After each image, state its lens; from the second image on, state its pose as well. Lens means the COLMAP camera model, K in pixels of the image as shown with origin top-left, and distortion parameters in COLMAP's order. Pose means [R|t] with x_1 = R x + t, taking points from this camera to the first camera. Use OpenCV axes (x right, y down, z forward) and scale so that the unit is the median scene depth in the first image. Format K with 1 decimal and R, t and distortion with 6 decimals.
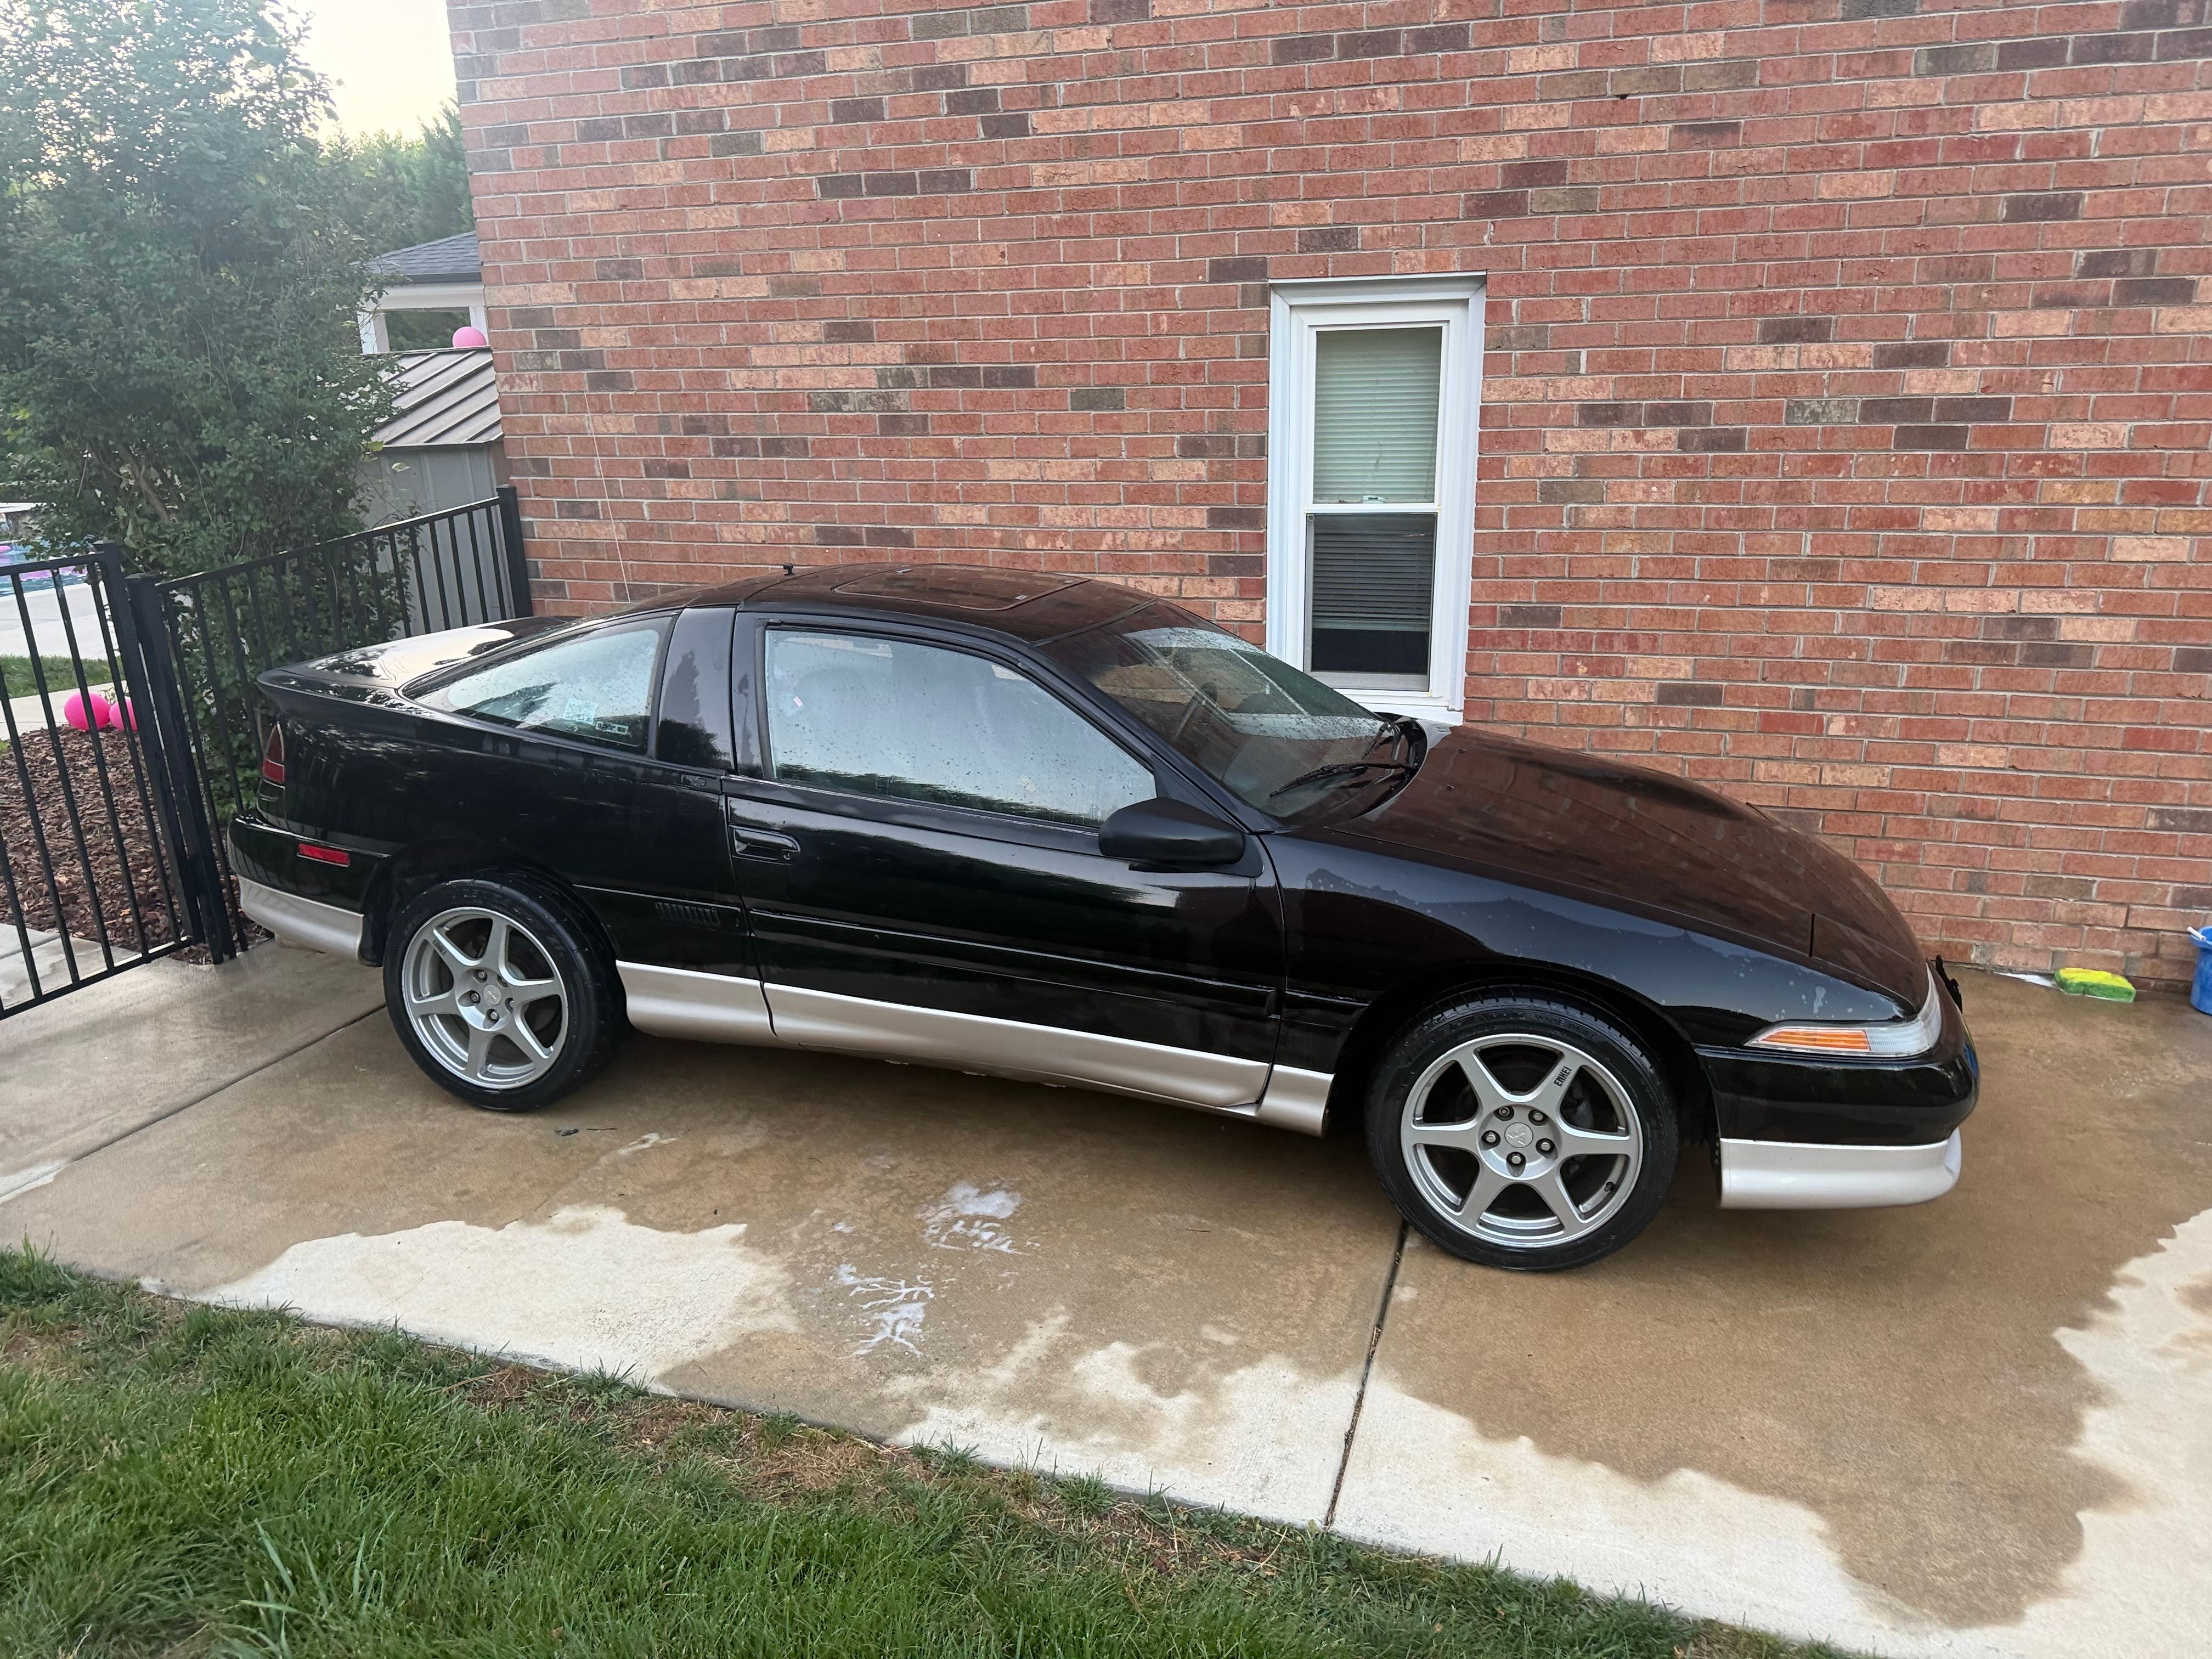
lens RADIAL K [[1535.0, 0, 1099.2], [0, 1535.0, 824.2], [0, 0, 1]] dist [0.169100, -0.384809]
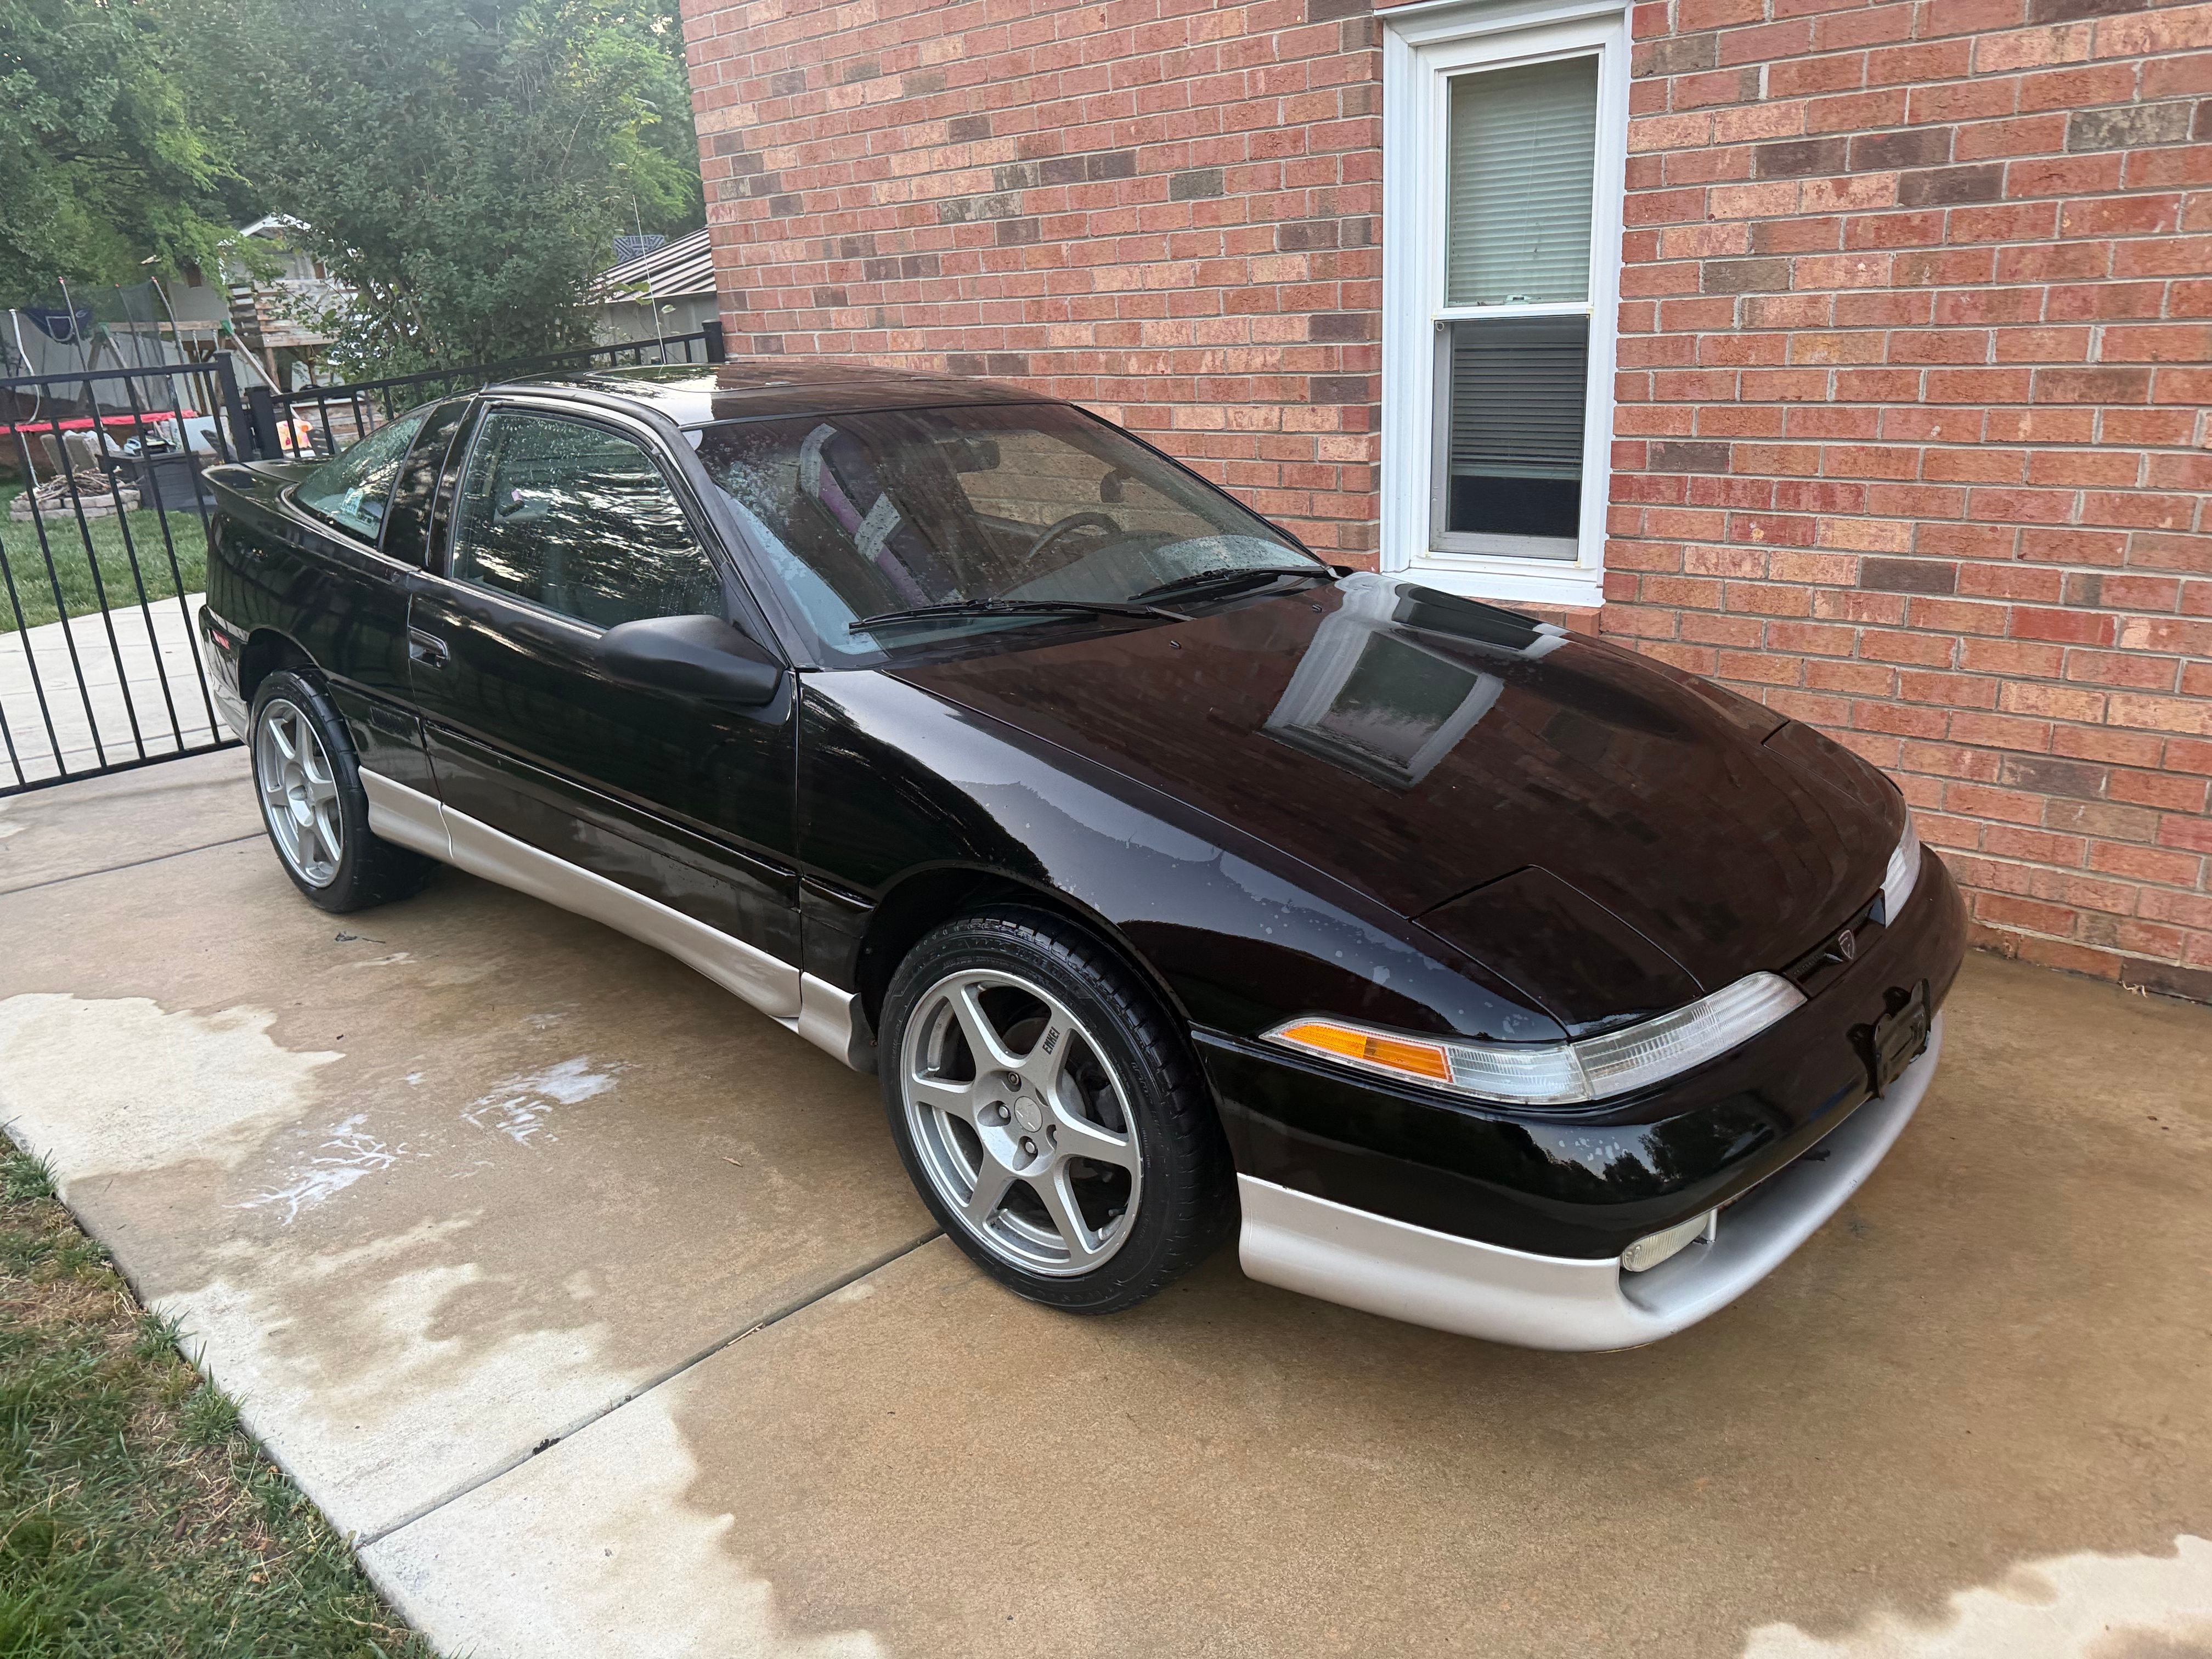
lens RADIAL K [[1568.6, 0, 1092.0], [0, 1568.6, 818.7], [0, 0, 1]] dist [0.010542, -0.011955]
pose [[0.900955, 0.114594, -0.418506, 0.356969], [-0.093304, 0.993098, 0.071063, 0.006487], [0.423761, -0.024976, 0.905430, 0.225896]]
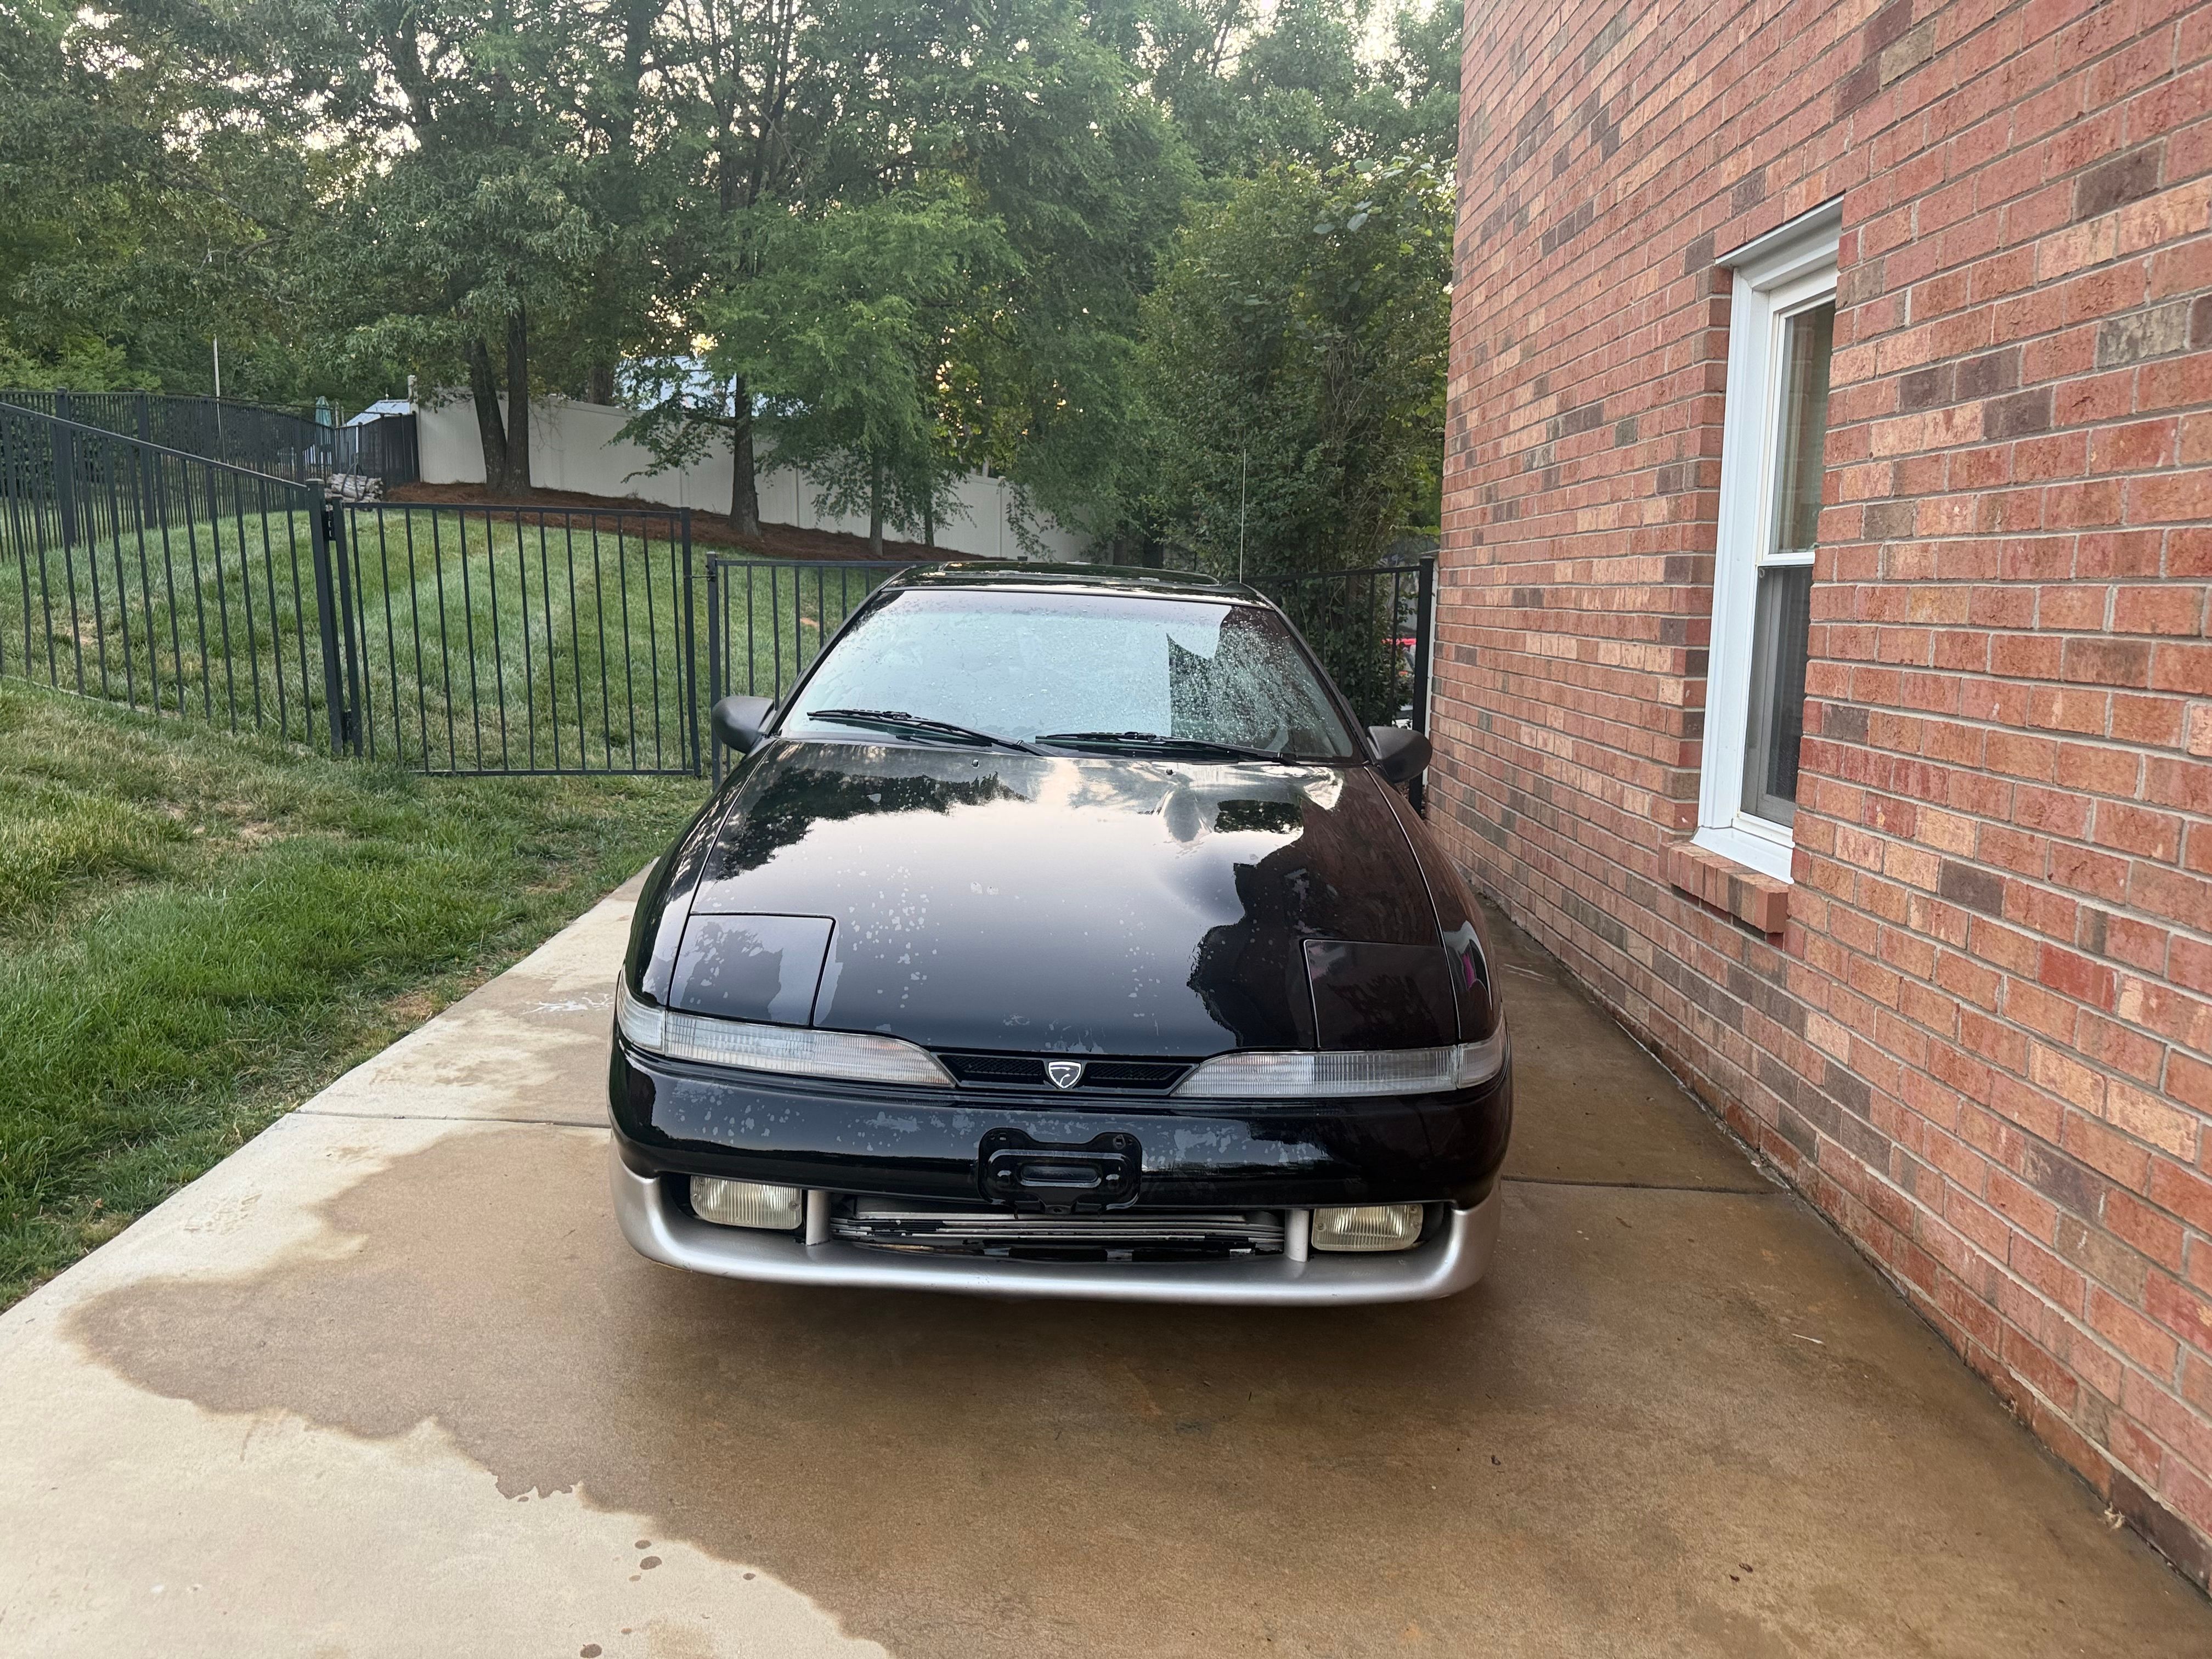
lens RADIAL K [[1563.2, 0, 1095.1], [0, 1563.2, 837.0], [0, 0, 1]] dist [0.037073, -0.048271]
pose [[0.296641, 0.175391, -0.938745, 0.794975], [-0.290860, 0.952882, 0.086121, -0.058648], [0.909618, 0.247496, 0.333678, 0.540053]]
